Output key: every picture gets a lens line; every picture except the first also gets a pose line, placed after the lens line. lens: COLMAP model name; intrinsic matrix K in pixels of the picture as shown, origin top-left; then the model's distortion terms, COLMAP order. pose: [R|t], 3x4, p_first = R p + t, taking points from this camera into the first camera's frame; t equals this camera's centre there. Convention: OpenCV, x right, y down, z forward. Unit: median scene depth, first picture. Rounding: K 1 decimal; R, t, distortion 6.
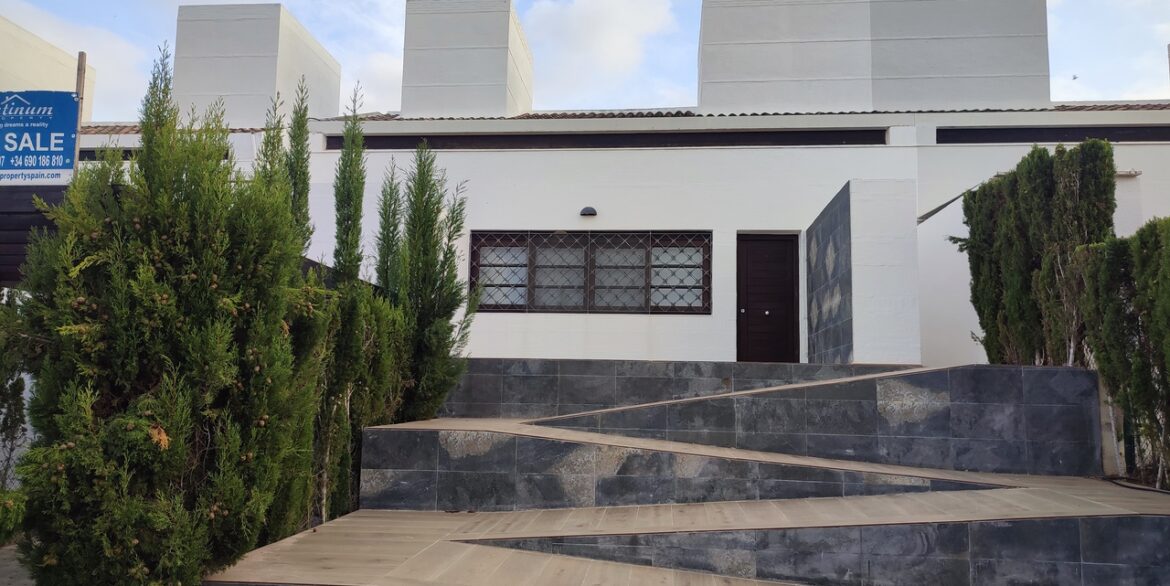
lens RADIAL K [[836.1, 0, 580.6], [0, 836.1, 294.7], [0, 0, 1]] dist [0.017702, -0.022888]
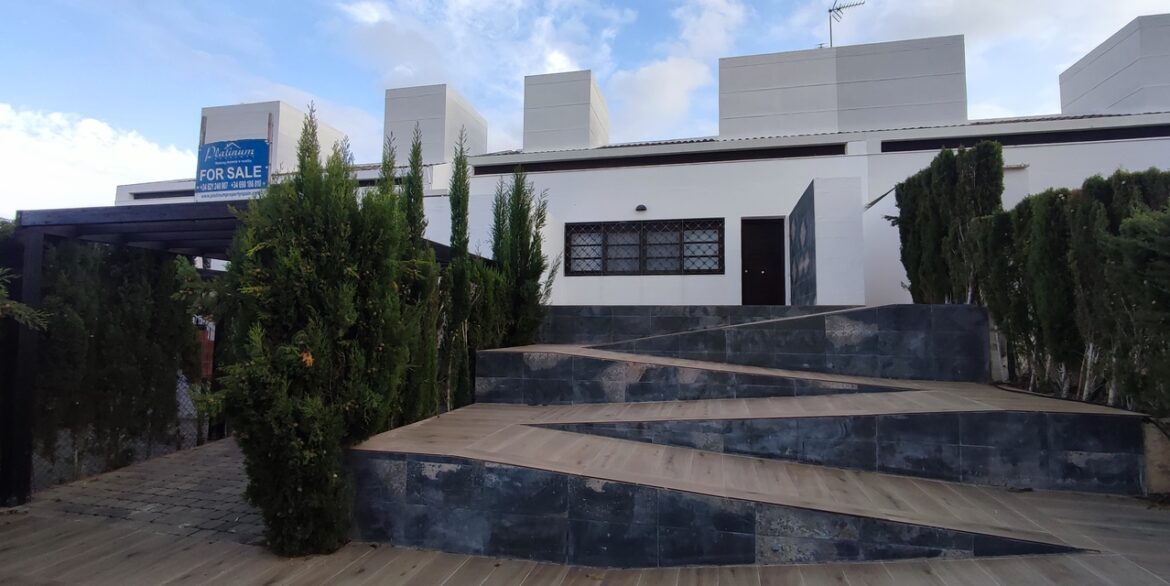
lens RADIAL K [[532.7, 0, 595.3], [0, 532.7, 285.9], [0, 0, 1]] dist [-0.009415, -0.000471]
pose [[0.992830, -0.019506, -0.117937, 0.071561], [0.024067, 0.999011, 0.037376, 0.006164], [0.117091, -0.039946, 0.992317, 0.047280]]
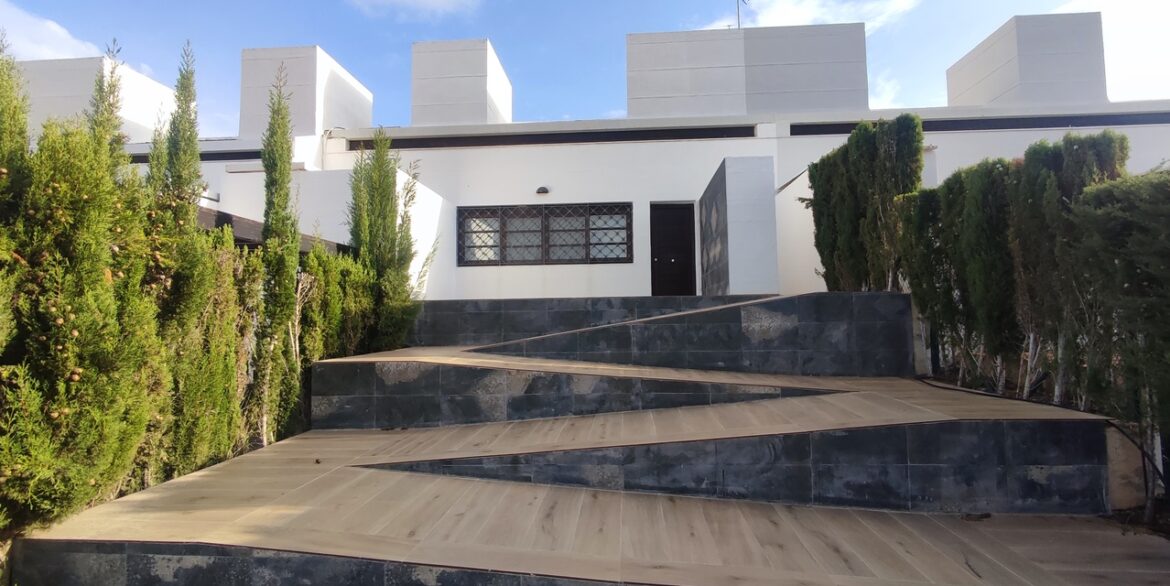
lens RADIAL K [[532.7, 0, 595.3], [0, 532.7, 285.9], [0, 0, 1]] dist [-0.009415, -0.000471]
pose [[0.998705, -0.031659, 0.039823, 0.105465], [0.029383, 0.997971, 0.056490, 0.018436], [-0.041531, -0.055247, 0.997609, 0.215530]]
